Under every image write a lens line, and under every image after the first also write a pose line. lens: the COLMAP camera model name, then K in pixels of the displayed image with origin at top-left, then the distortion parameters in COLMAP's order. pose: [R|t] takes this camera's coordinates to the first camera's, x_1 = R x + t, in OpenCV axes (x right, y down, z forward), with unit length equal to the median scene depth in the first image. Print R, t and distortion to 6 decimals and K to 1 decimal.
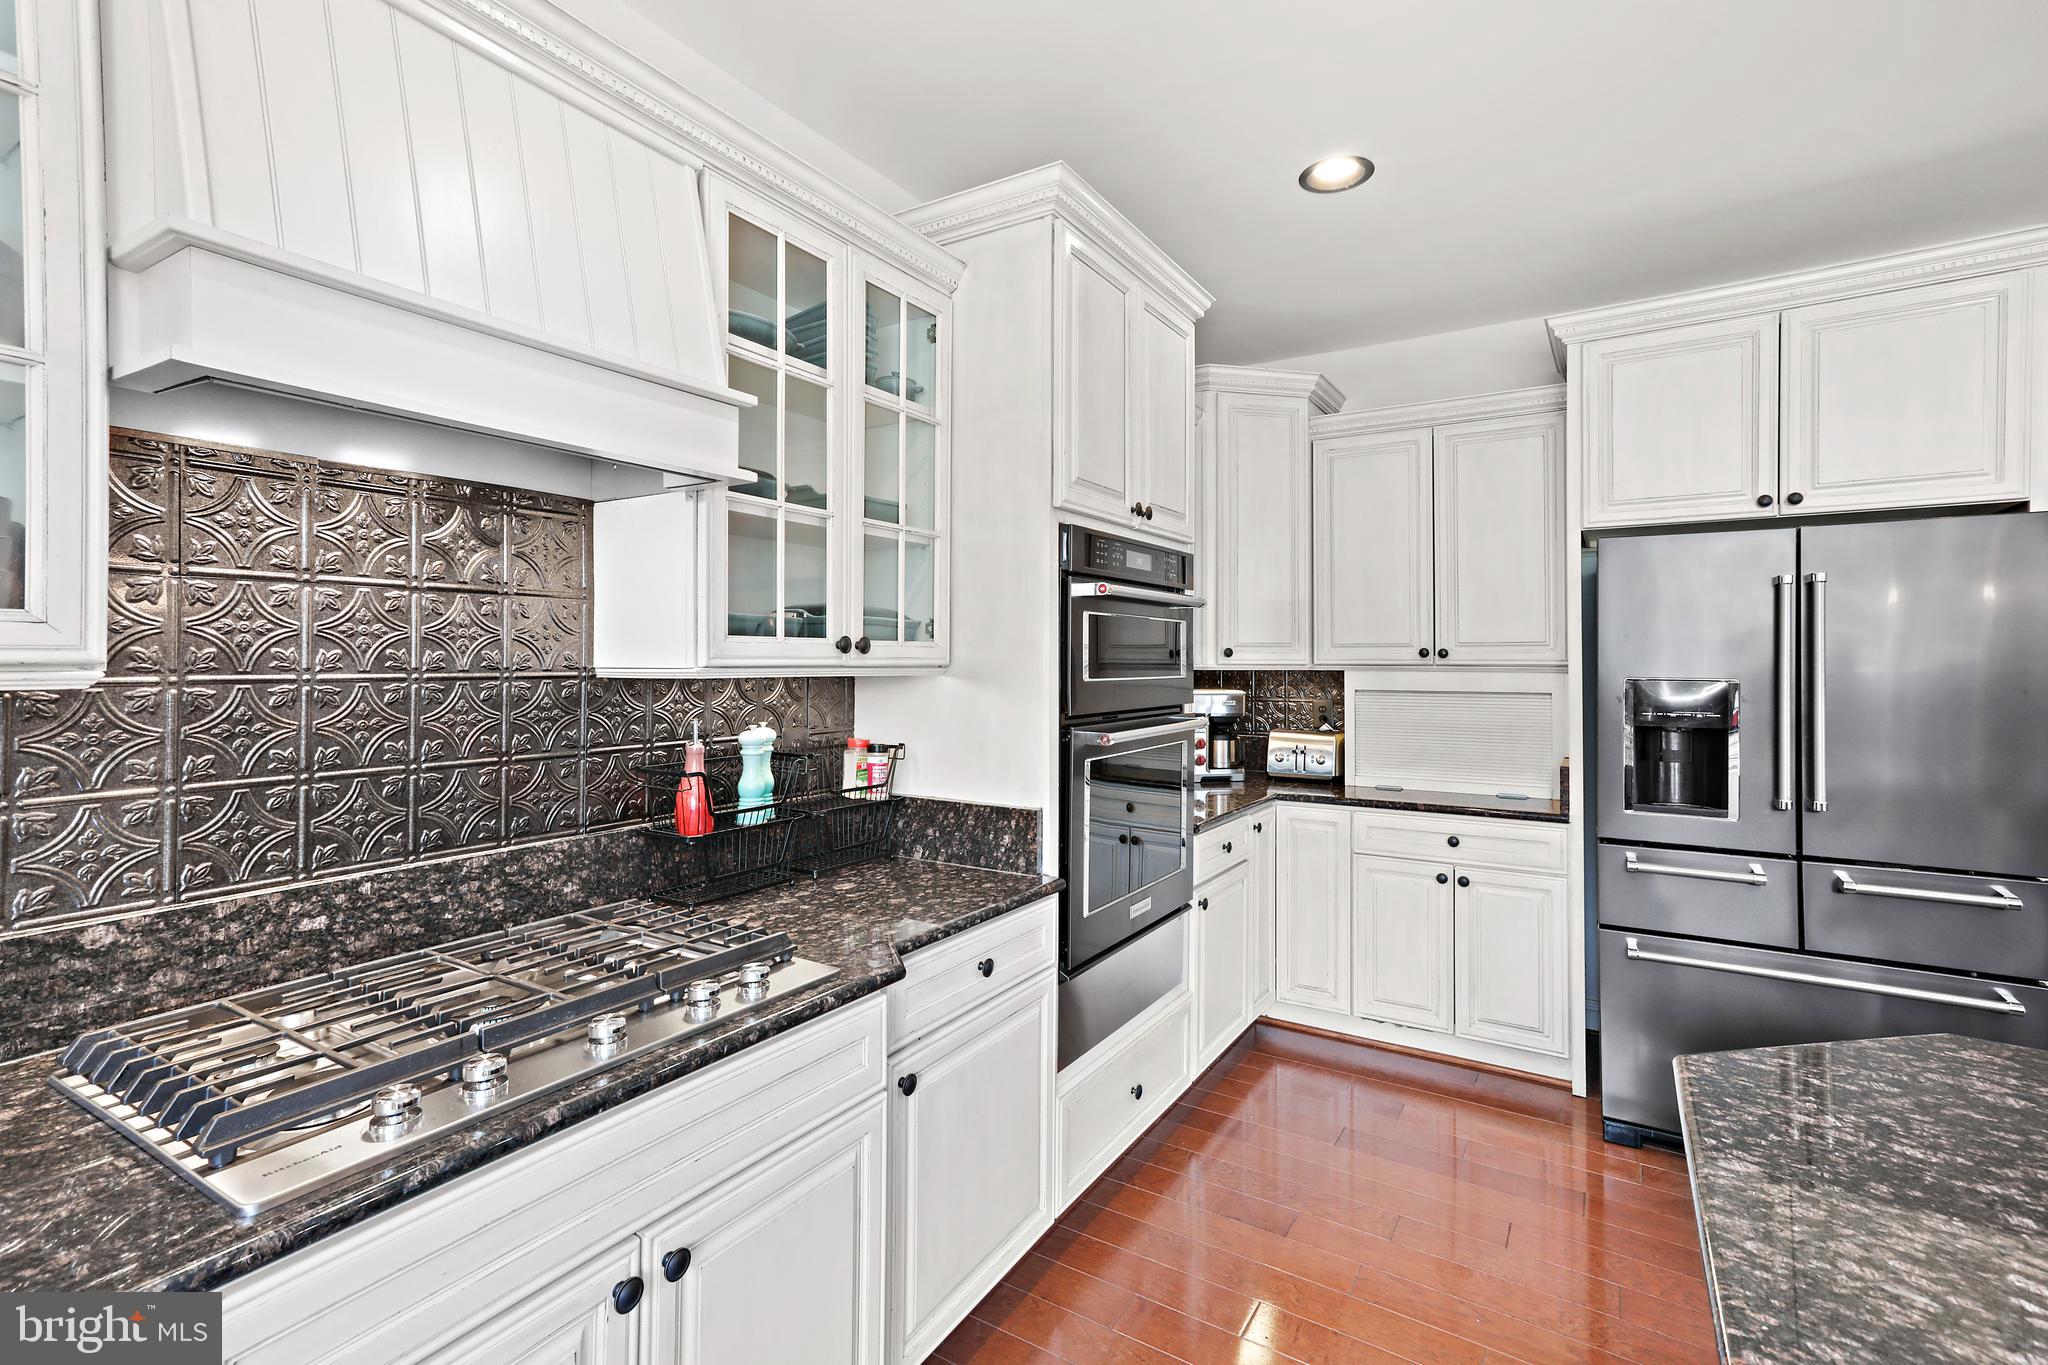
lens RADIAL K [[931.5, 0, 1005.2], [0, 931.5, 661.3], [0, 0, 1]] dist [-0.004131, 0.020039]
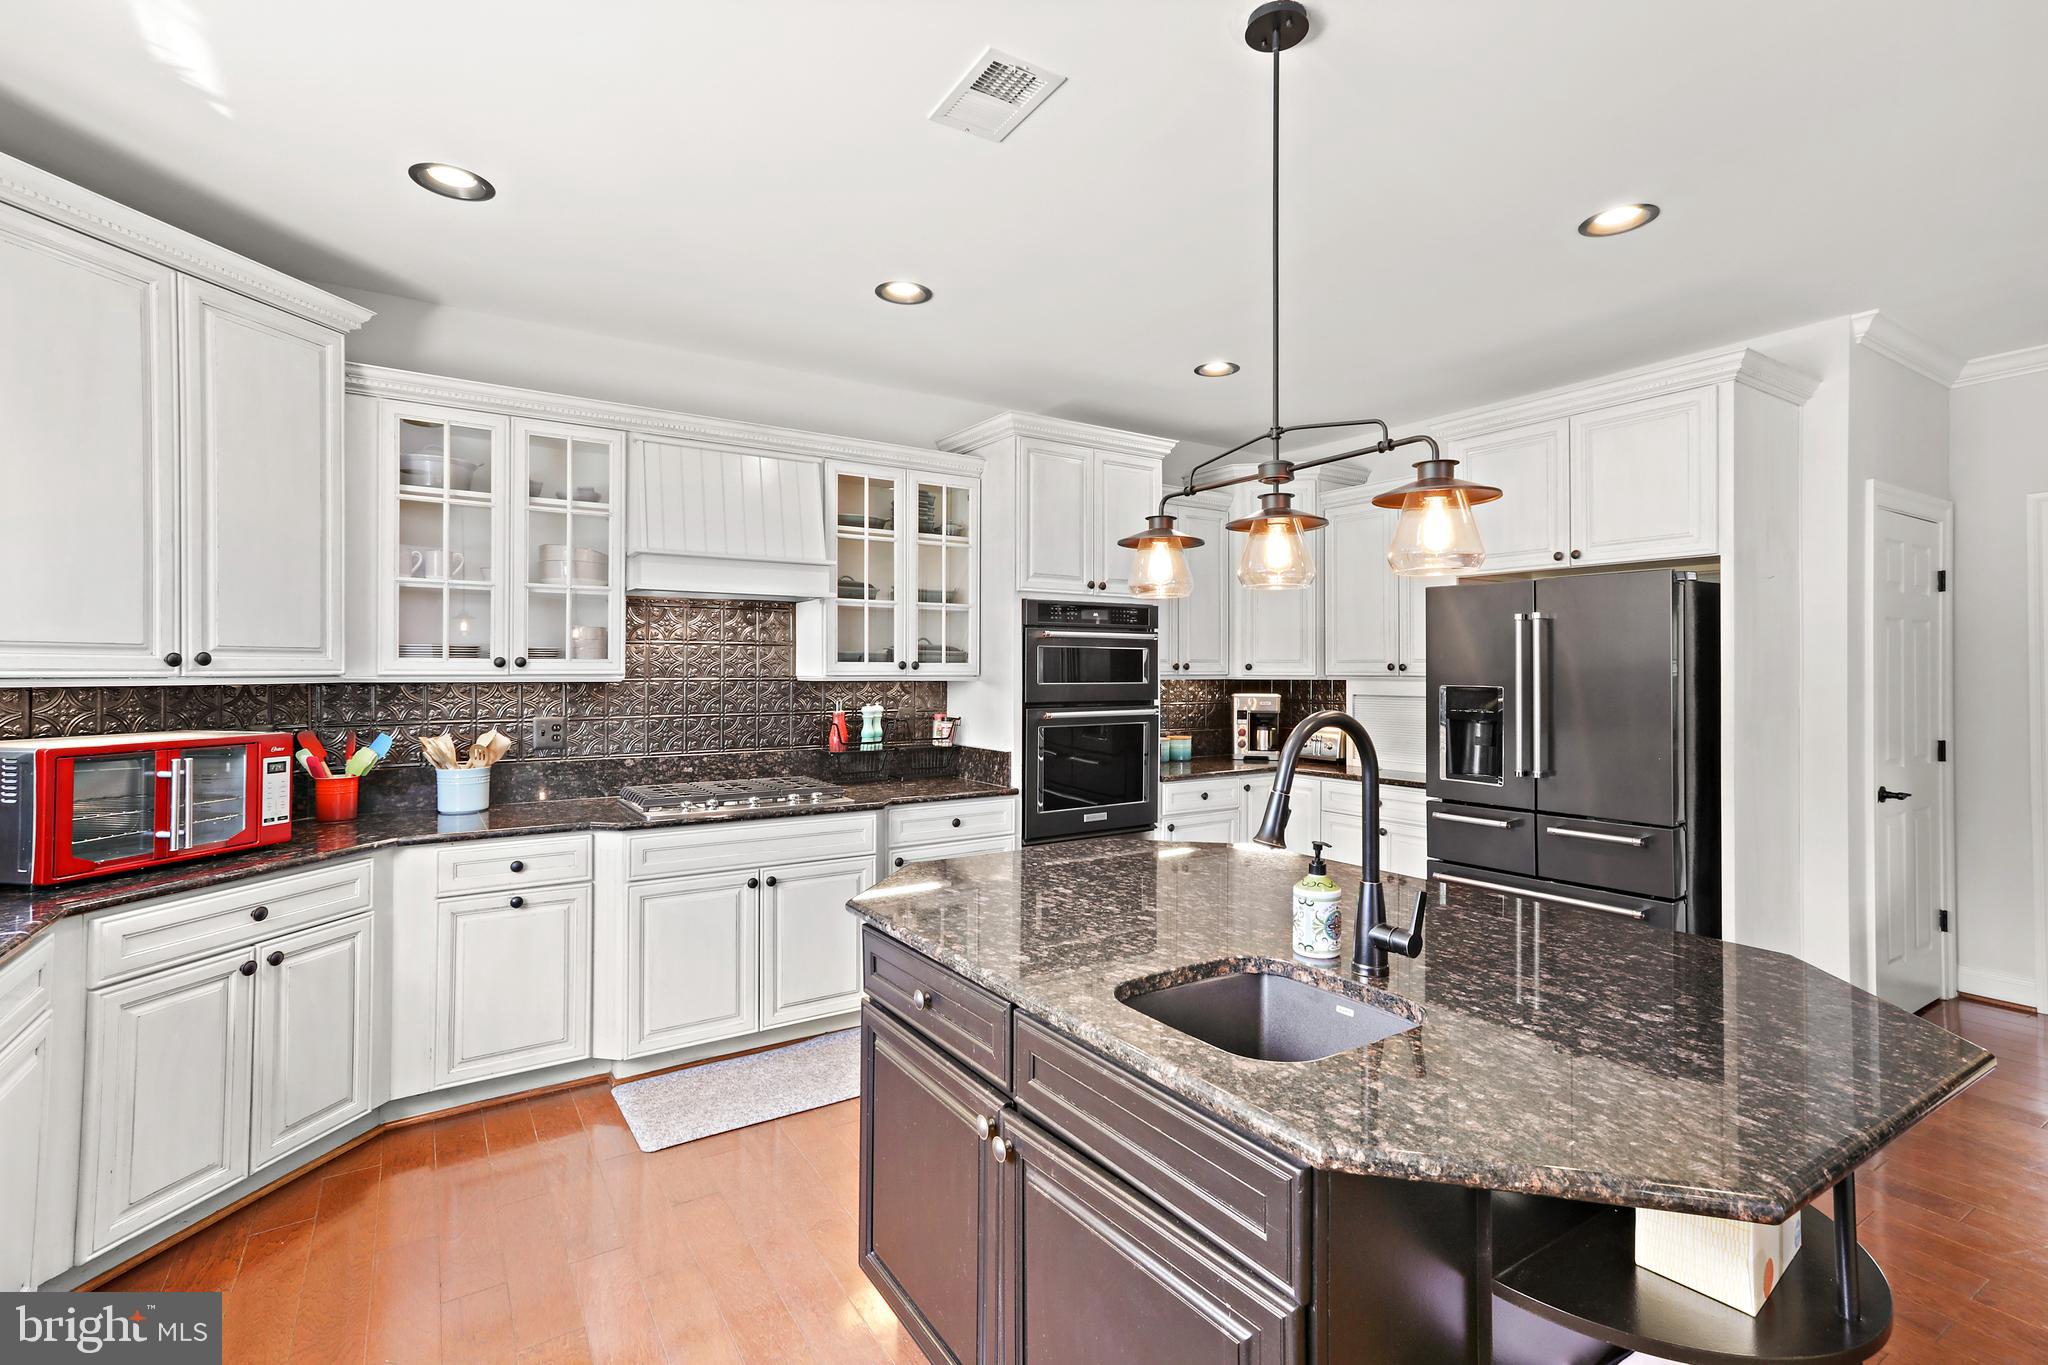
lens RADIAL K [[953.0, 0, 1024.0], [0, 953.0, 682.5], [0, 0, 1]] dist [-0.002749, 0.000168]
pose [[0.911714, 0.005543, -0.410787, 0.859745], [-0.000482, 0.999923, 0.012421, -0.005673], [0.410824, -0.011127, 0.911647, -0.749010]]
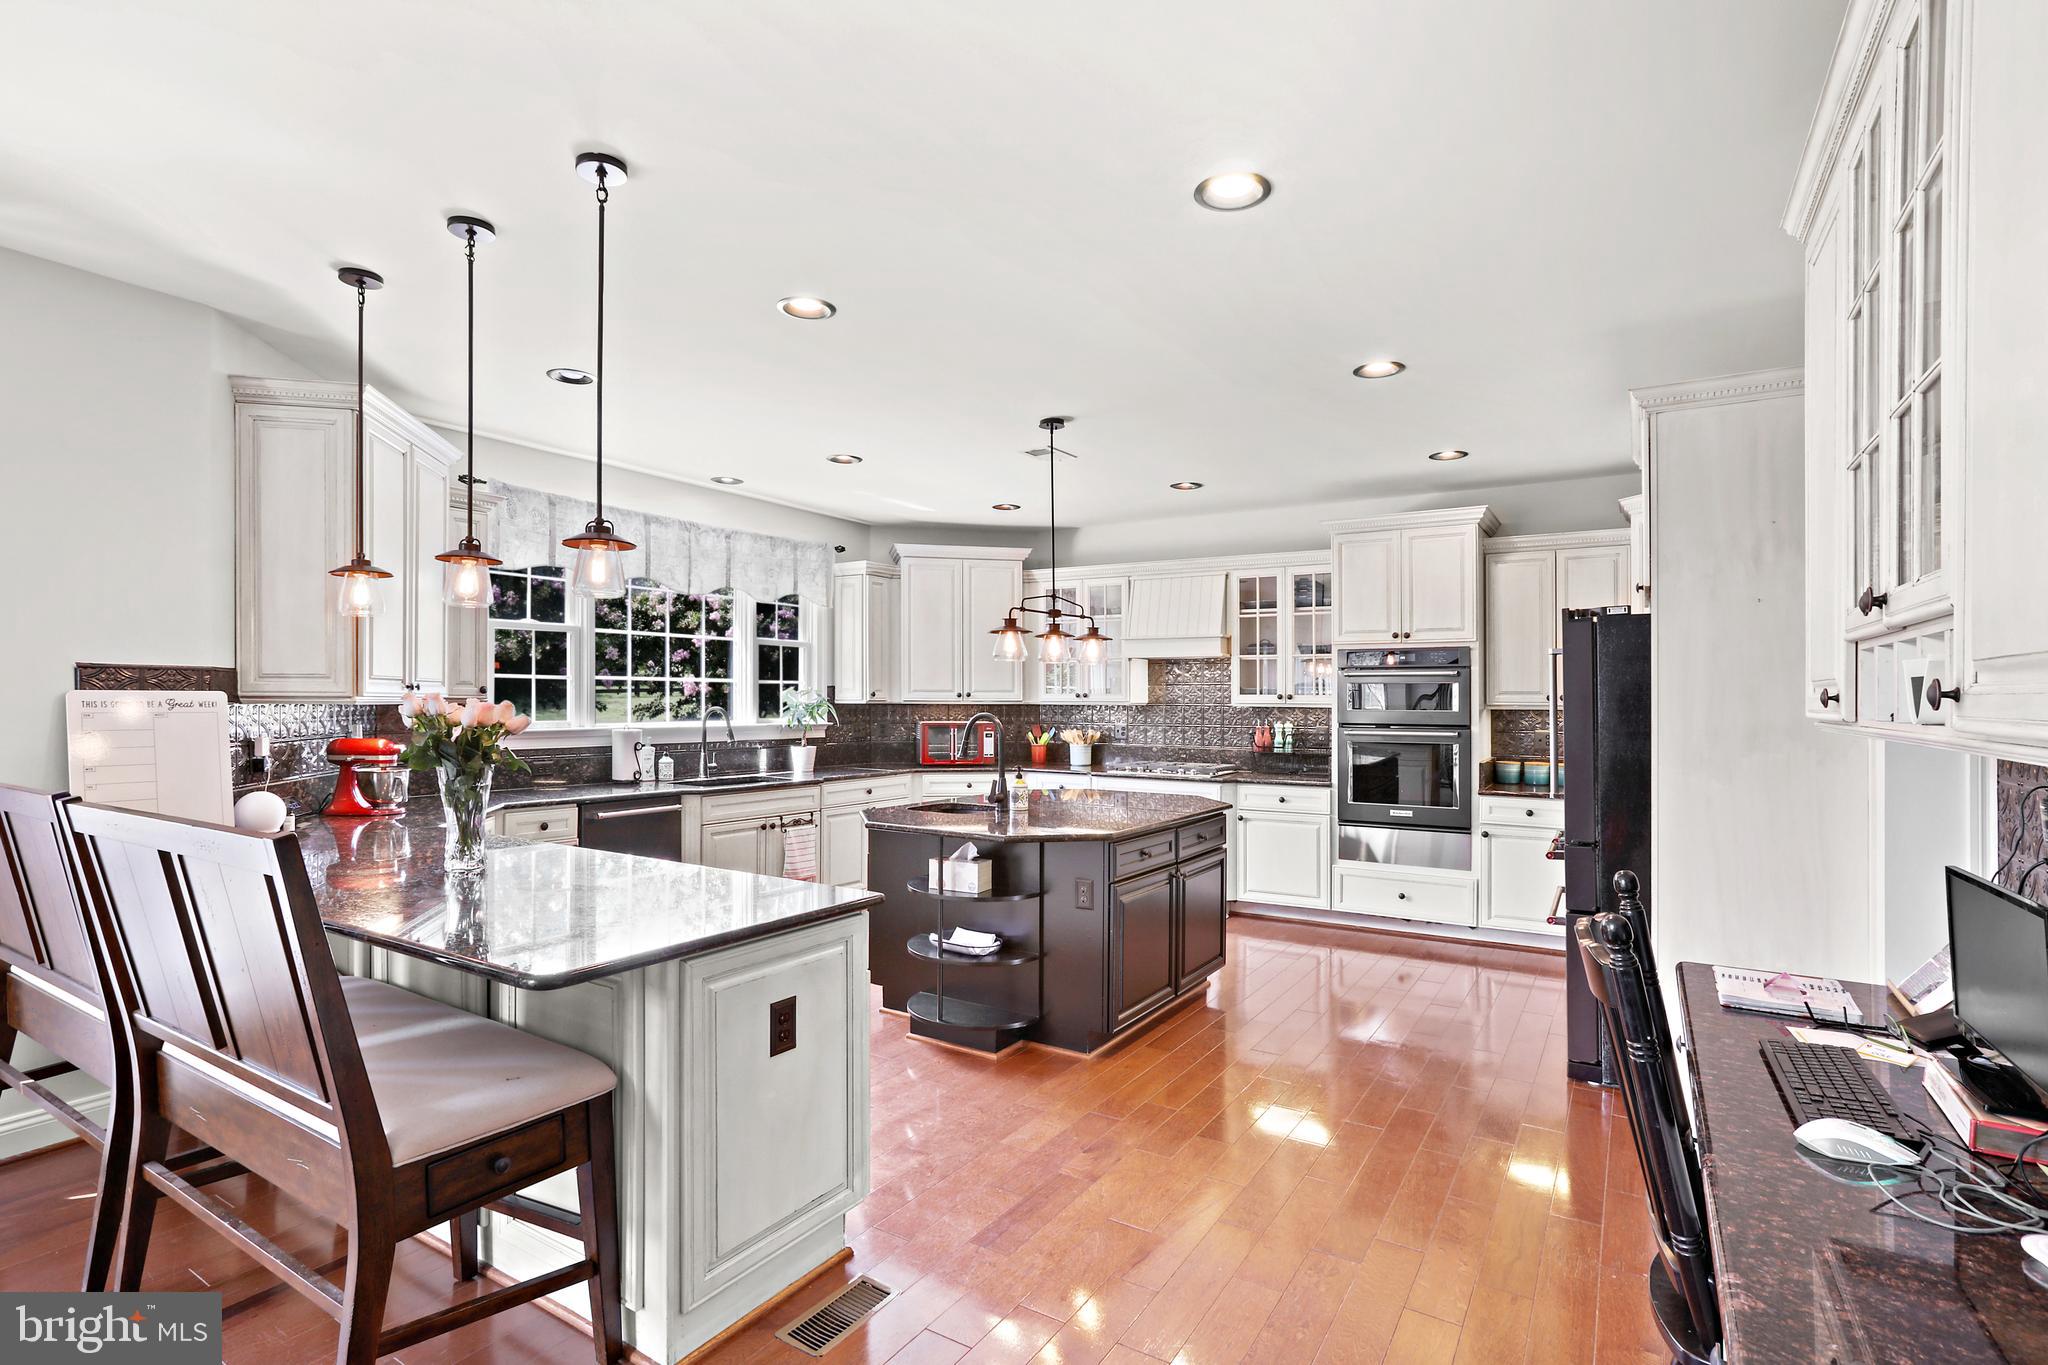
lens RADIAL K [[991.7, 0, 1024.0], [0, 991.7, 682.5], [0, 0, 1]] dist [-0.000087, 0.000144]
pose [[0.013987, -0.021117, -0.999679, 2.890115], [-0.005524, 0.999760, -0.021196, 0.008895], [0.999887, 0.005819, 0.013867, 0.076745]]
